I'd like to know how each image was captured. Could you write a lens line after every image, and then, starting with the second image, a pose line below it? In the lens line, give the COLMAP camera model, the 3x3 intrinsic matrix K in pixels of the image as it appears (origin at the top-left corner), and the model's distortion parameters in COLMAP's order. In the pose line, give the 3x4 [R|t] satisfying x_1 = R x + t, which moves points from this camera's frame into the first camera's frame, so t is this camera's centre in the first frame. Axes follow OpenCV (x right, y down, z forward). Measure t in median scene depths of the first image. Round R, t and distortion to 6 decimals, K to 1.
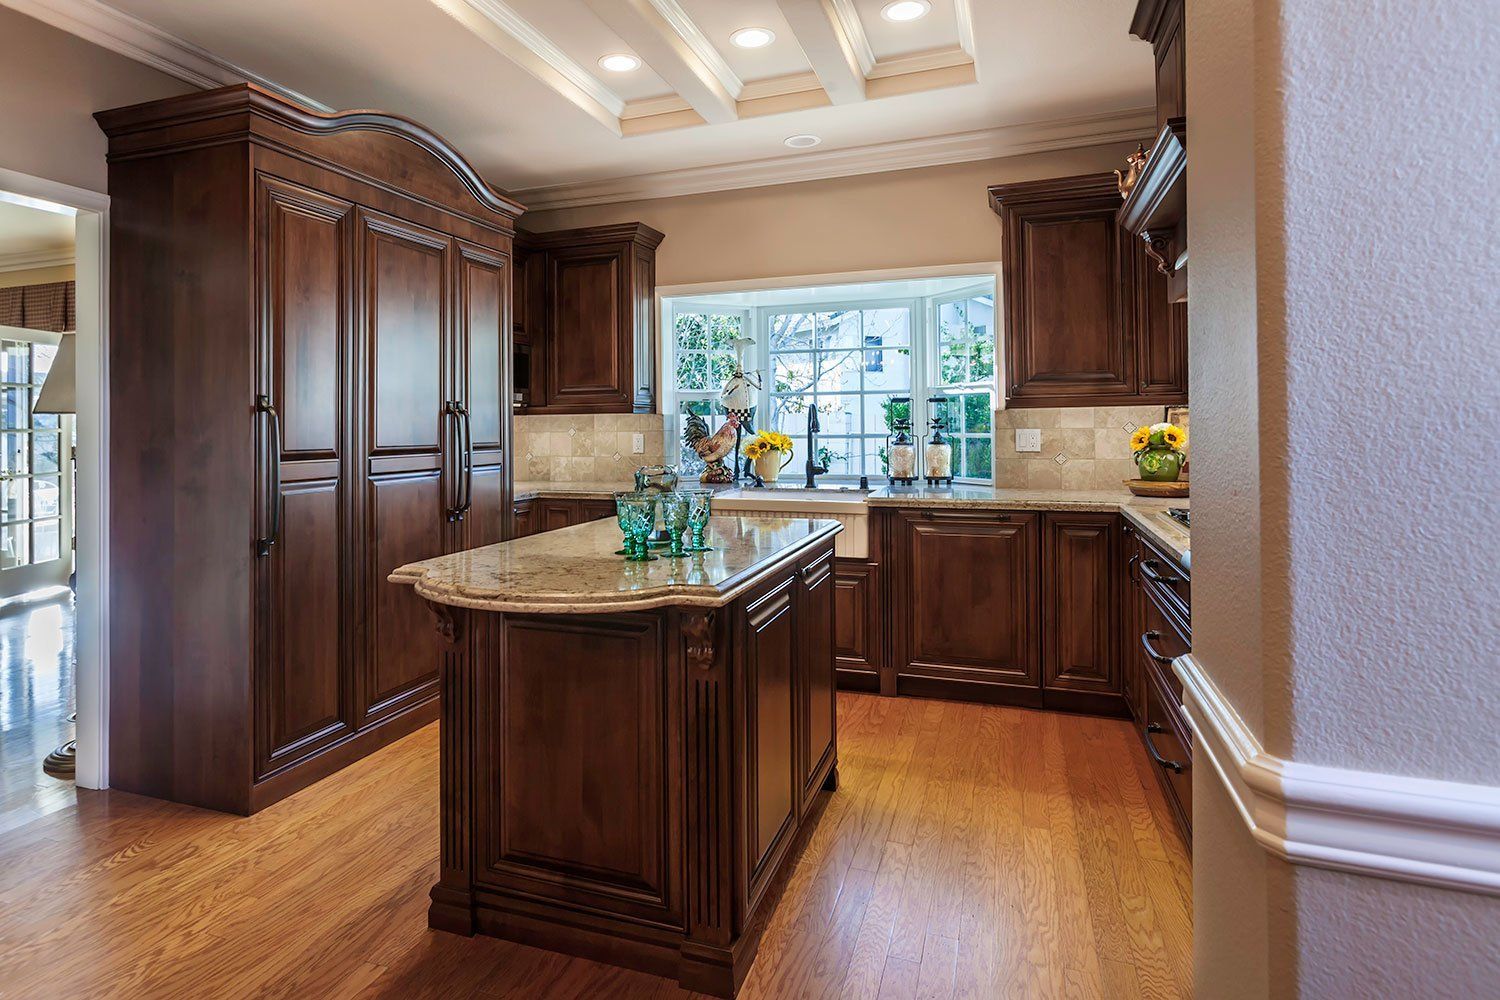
lens RADIAL K [[867.2, 0, 707.9], [0, 867.2, 413.8], [0, 0, 1]] dist [-0.001287, -0.001333]
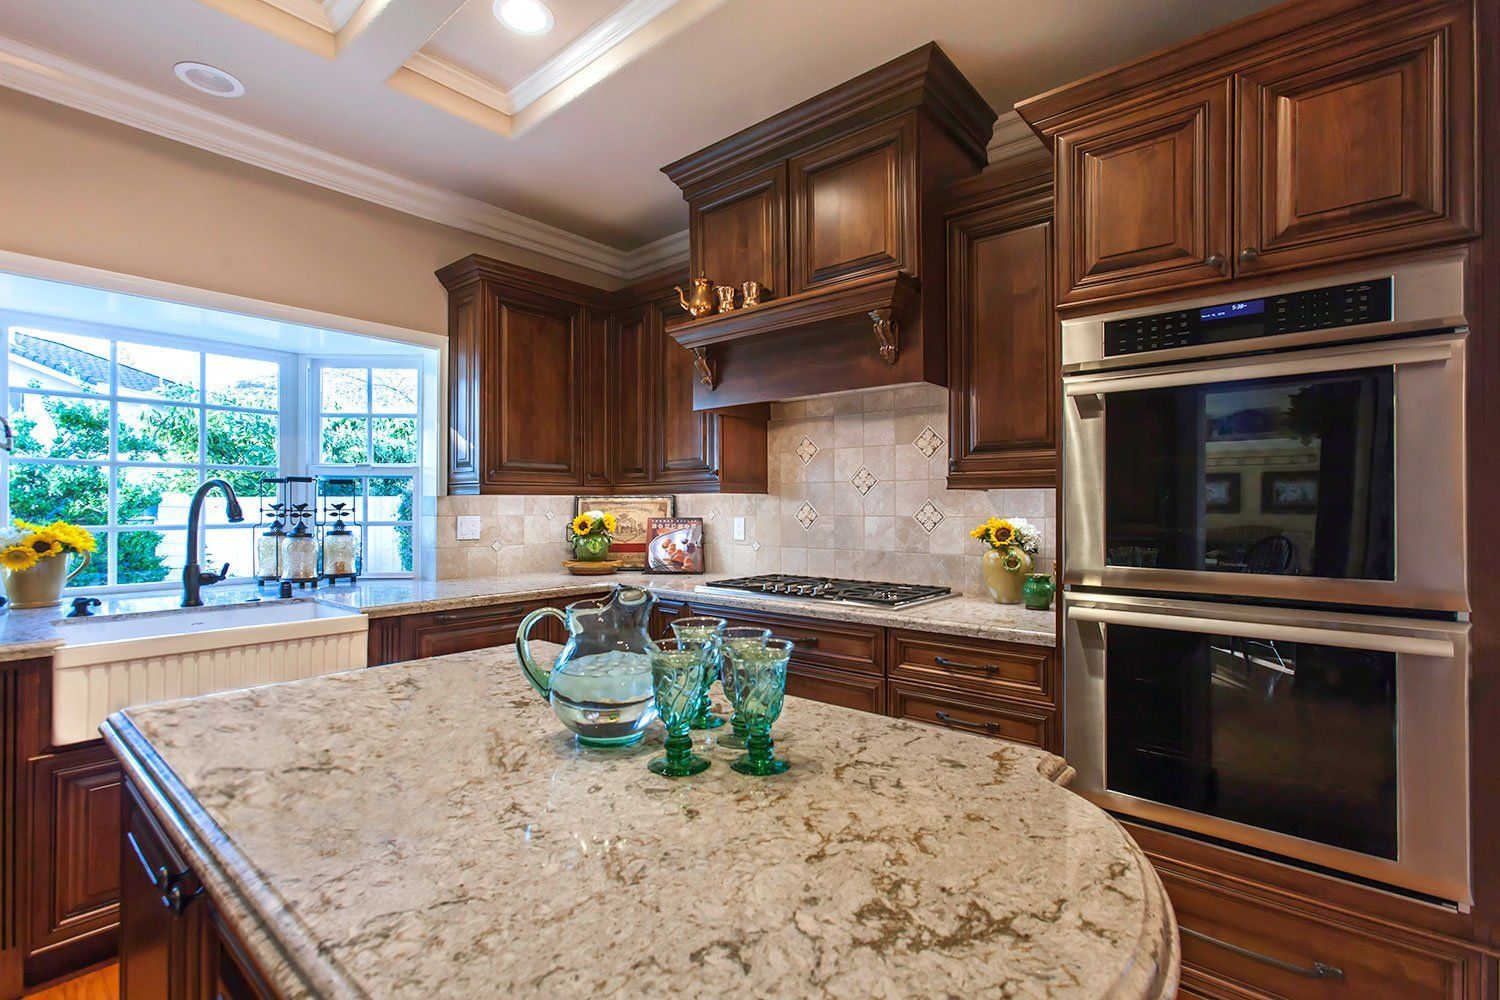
lens RADIAL K [[681.1, 0, 746.6], [0, 681.1, 523.0], [0, 0, 1]] dist [0.004895, 0.001223]
pose [[0.351159, -0.012248, 0.936236, -0.221172], [-0.015308, 0.999706, 0.018820, 0.005314], [-0.936191, -0.020941, 0.350868, 0.409131]]
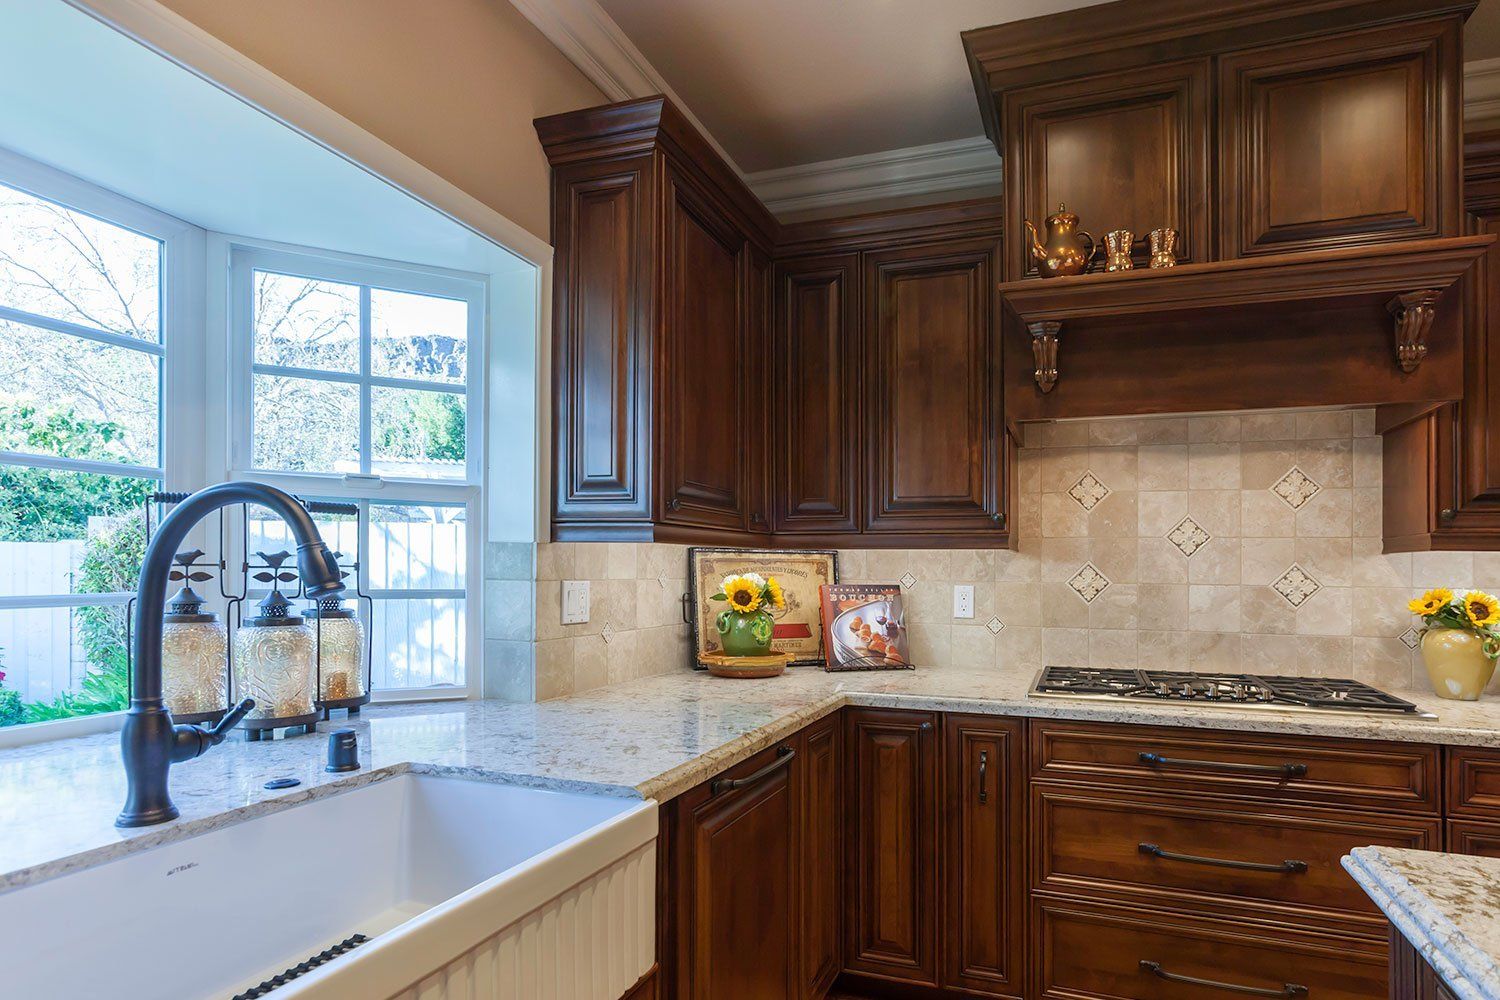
lens RADIAL K [[776.9, 0, 832.7], [0, 776.9, 585.8], [0, 0, 1]] dist [-0.000916, 0.001014]
pose [[-0.044802, -0.009152, 0.998954, -0.106722], [-0.024110, 0.999677, 0.008077, 0.011725], [-0.998705, -0.023723, -0.045009, 0.808480]]
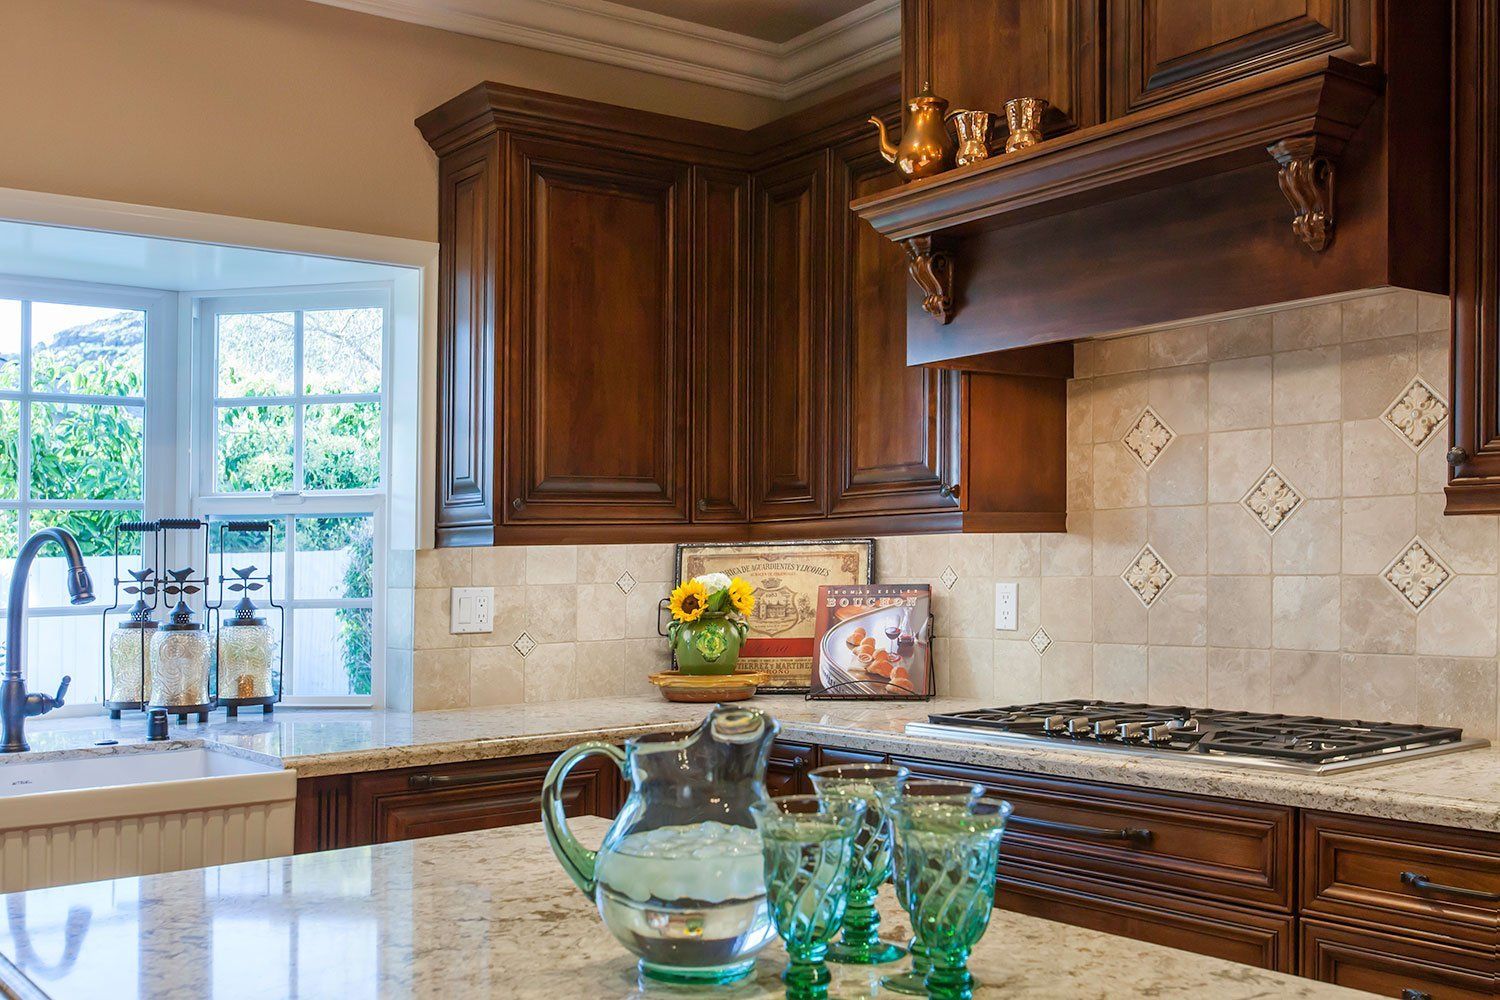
lens RADIAL K [[1447.9, 0, 772.1], [0, 1447.9, 550.3], [0, 0, 1]] dist [-0.000361, 0.003095]
pose [[0.518987, 0.009481, 0.854729, -0.241677], [0.000811, 0.999933, -0.011585, 0.005234], [-0.854782, 0.006706, 0.518945, 0.387417]]
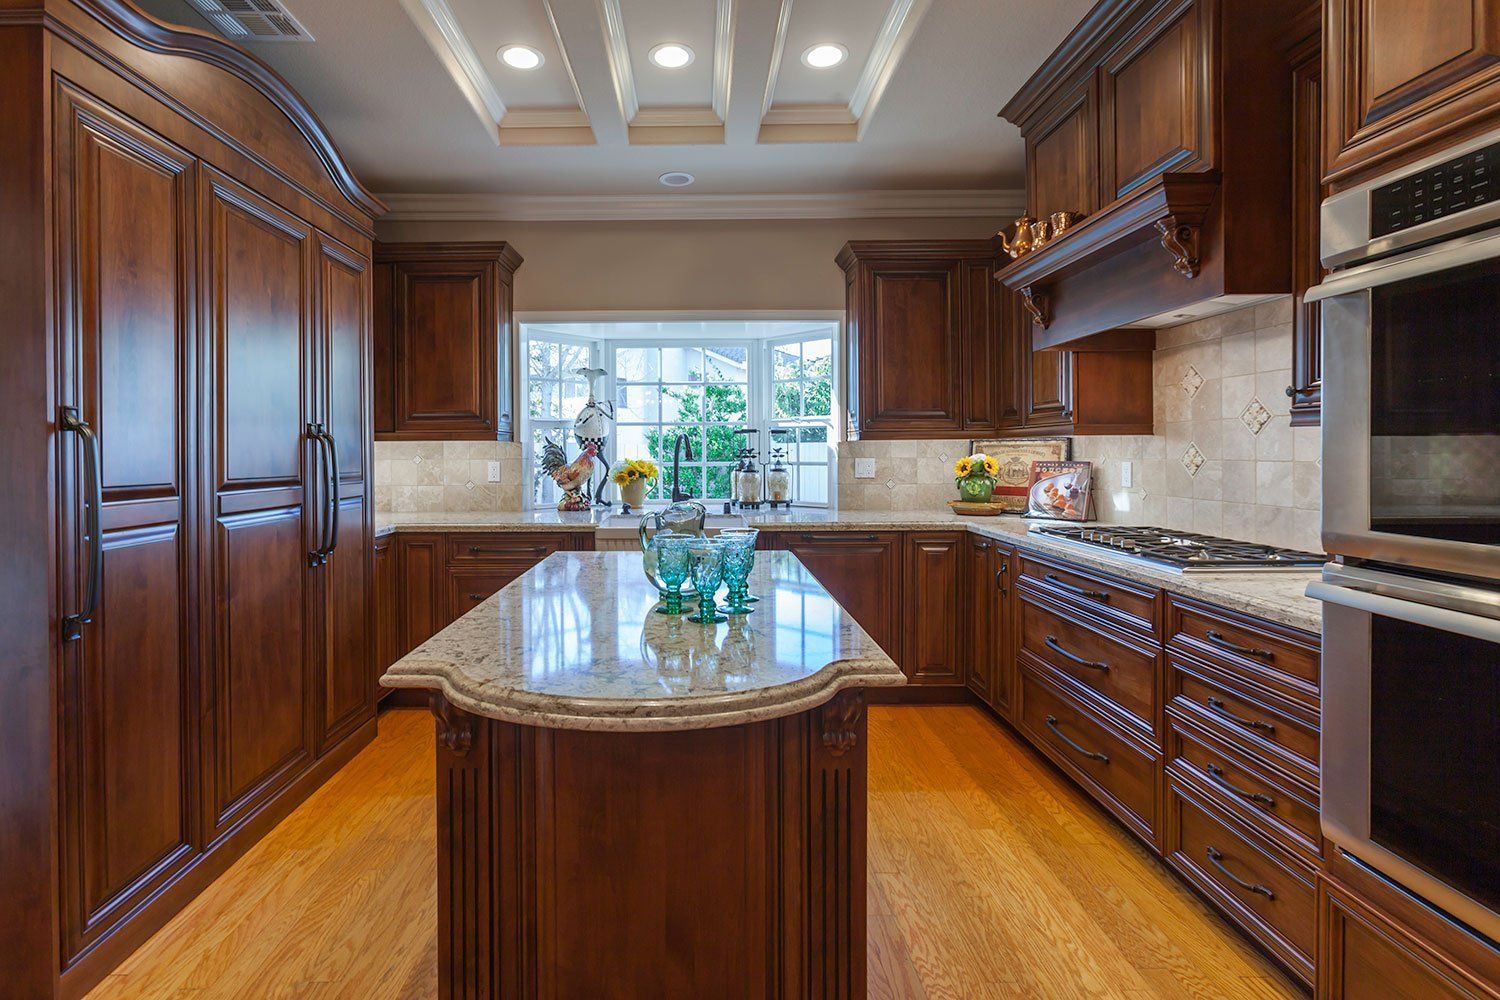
lens RADIAL K [[707.9, 0, 716.0], [0, 707.9, 459.6], [0, 0, 1]] dist [0.001379, 0.000834]
pose [[0.932597, 0.002573, 0.360910, -0.145561], [-0.010813, 0.999725, 0.020815, 0.001563], [-0.360757, -0.023315, 0.932368, 0.178001]]
